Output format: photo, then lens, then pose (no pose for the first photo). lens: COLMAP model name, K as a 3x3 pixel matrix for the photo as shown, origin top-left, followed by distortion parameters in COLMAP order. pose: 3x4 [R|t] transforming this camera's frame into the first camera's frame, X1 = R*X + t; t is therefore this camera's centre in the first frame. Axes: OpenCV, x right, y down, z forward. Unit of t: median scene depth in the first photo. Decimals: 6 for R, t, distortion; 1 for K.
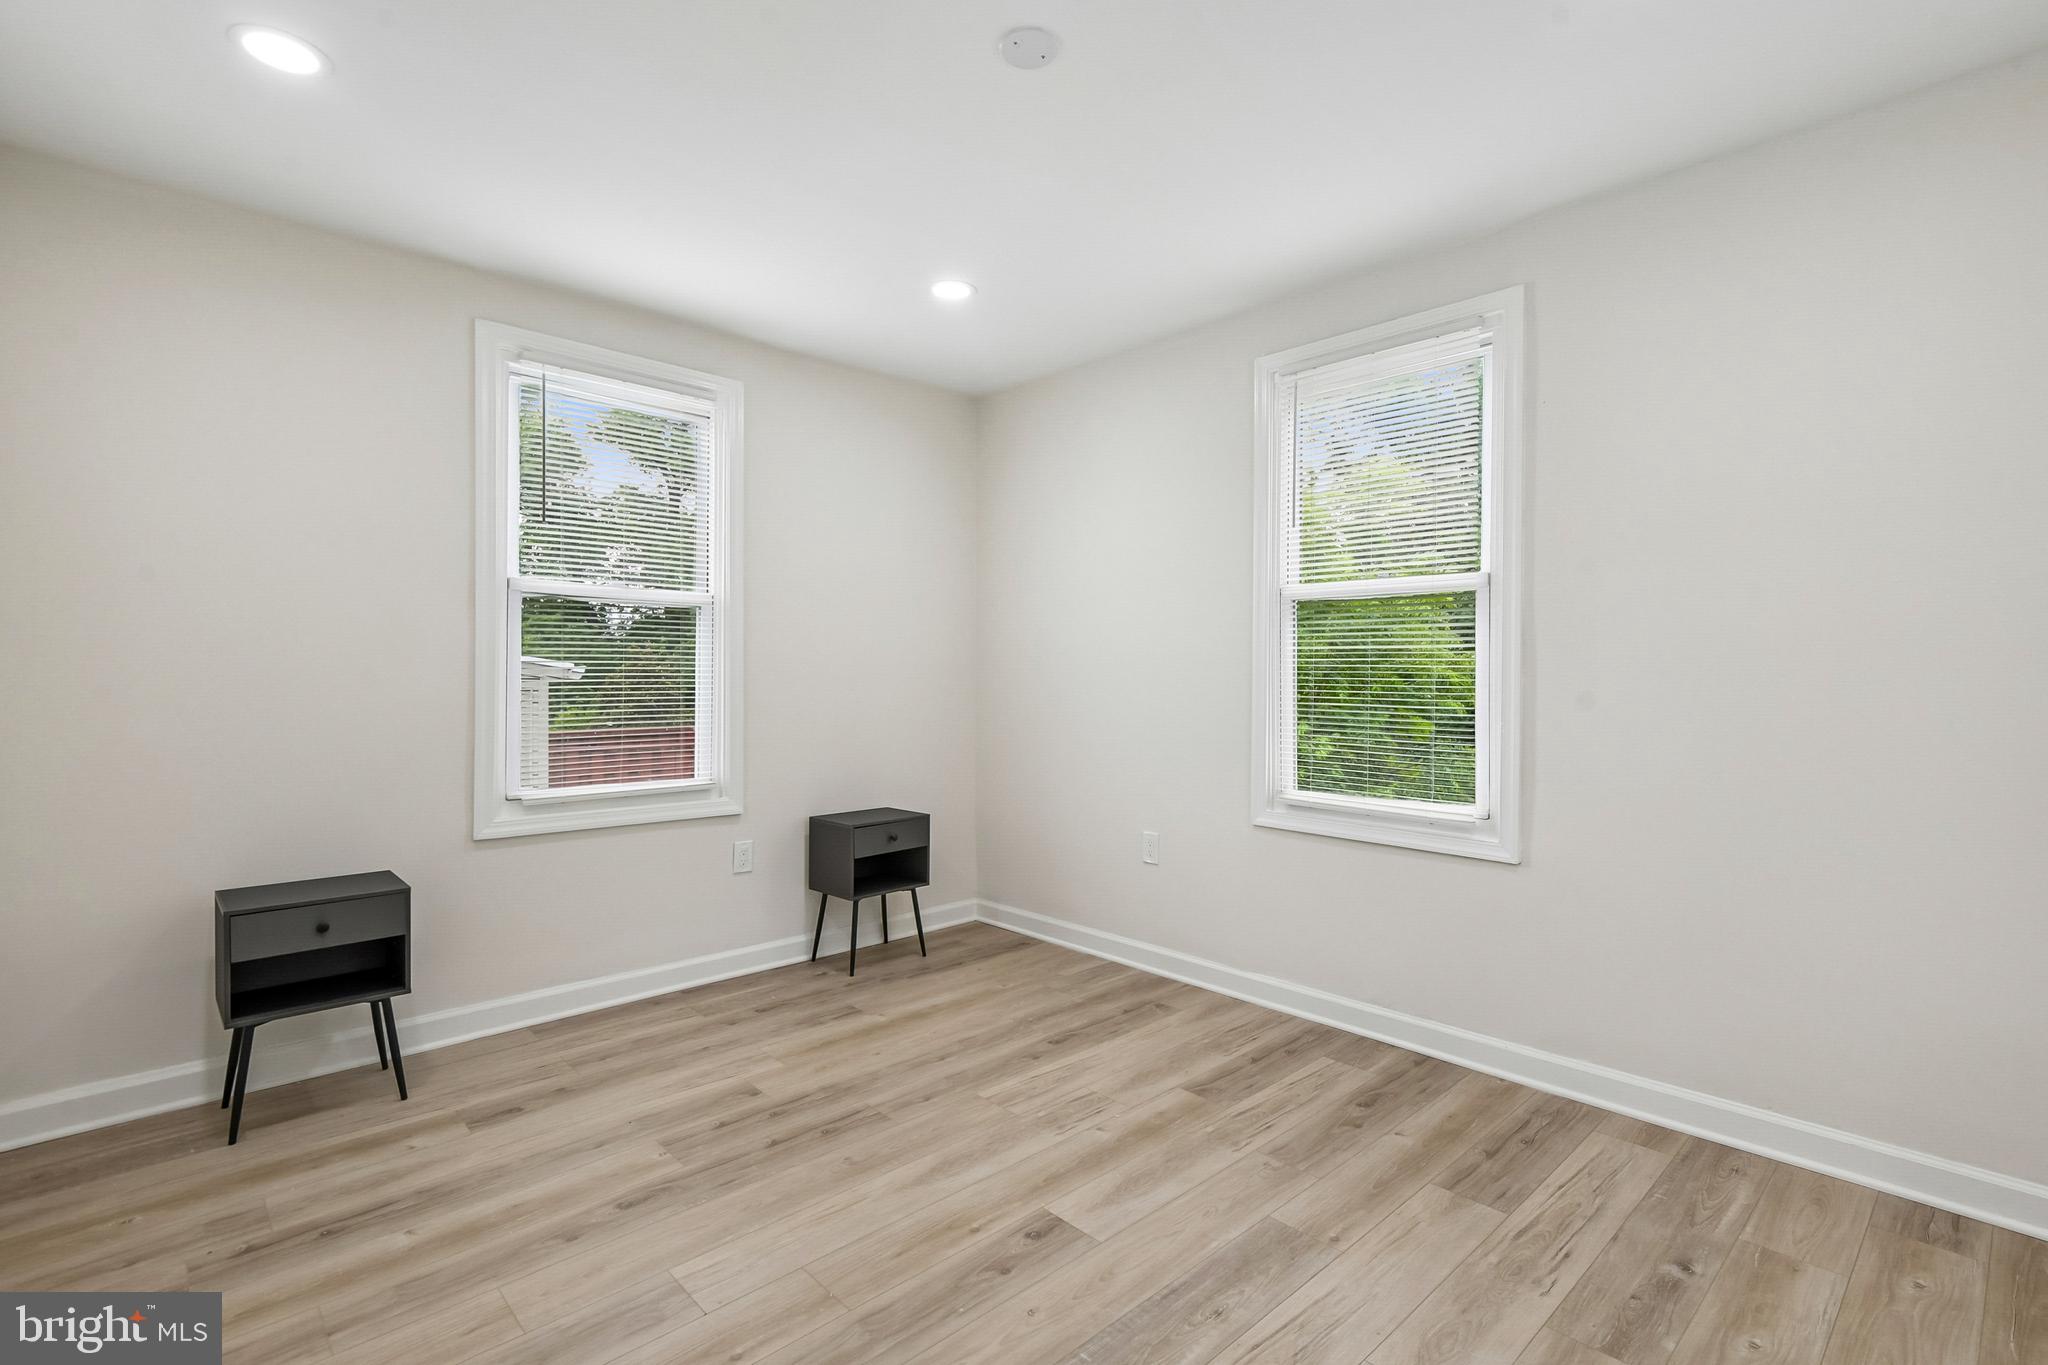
lens RADIAL K [[956.4, 0, 1034.4], [0, 956.4, 687.9], [0, 0, 1]] dist [0.050263, -0.022249]
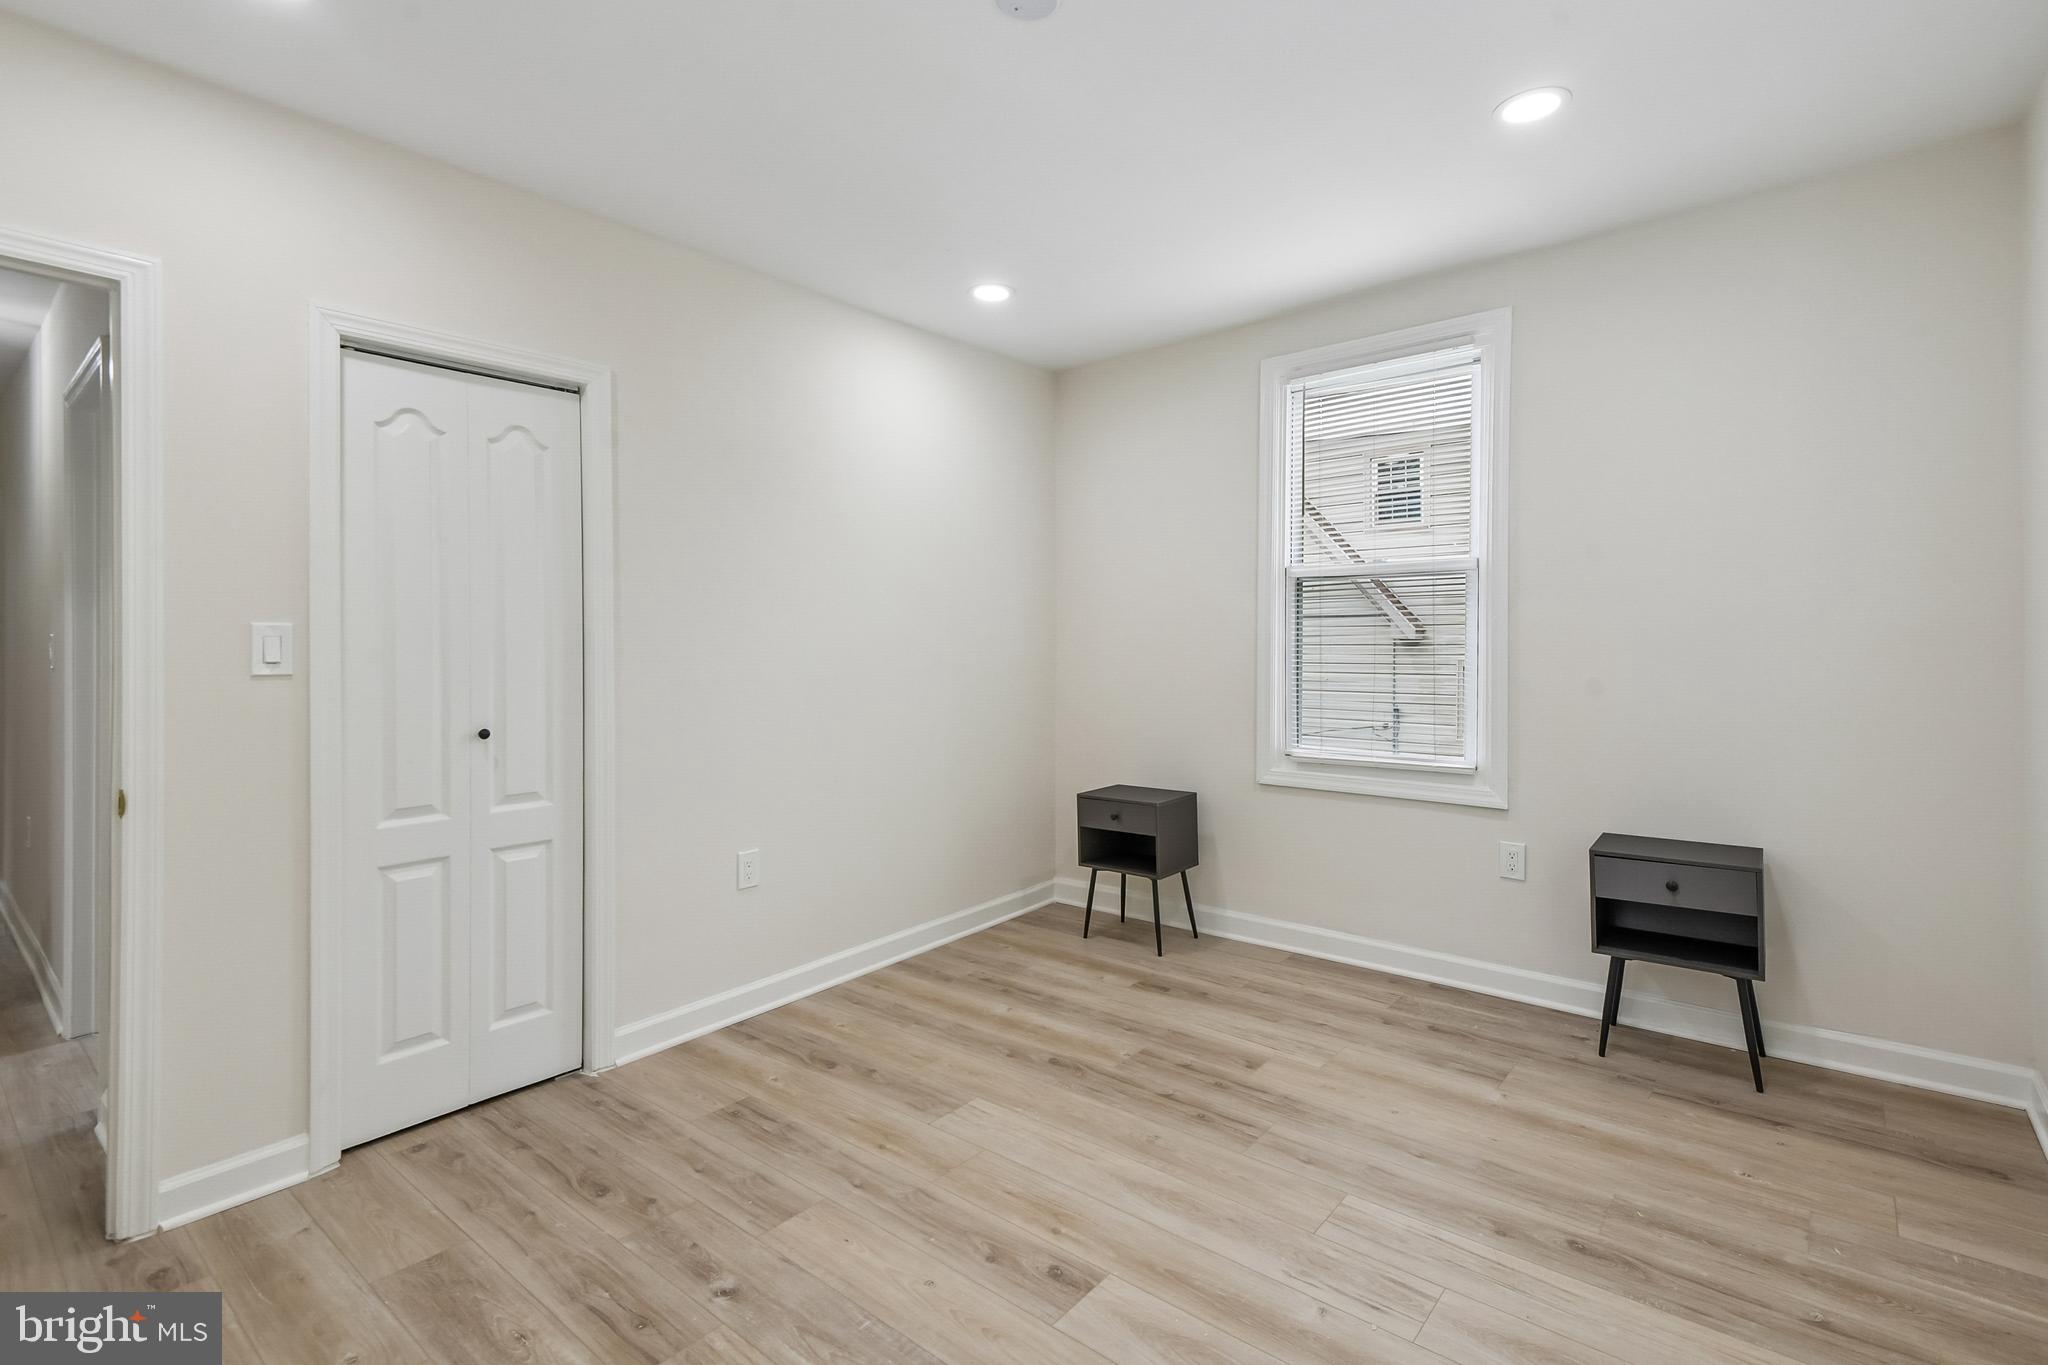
lens RADIAL K [[956.4, 0, 1034.4], [0, 956.4, 687.9], [0, 0, 1]] dist [0.050263, -0.022249]
pose [[0.117055, 0.040694, -0.992291, 0.592072], [-0.004690, 0.999172, 0.040423, -0.009417], [0.993114, -0.000078, 0.117149, 0.595723]]
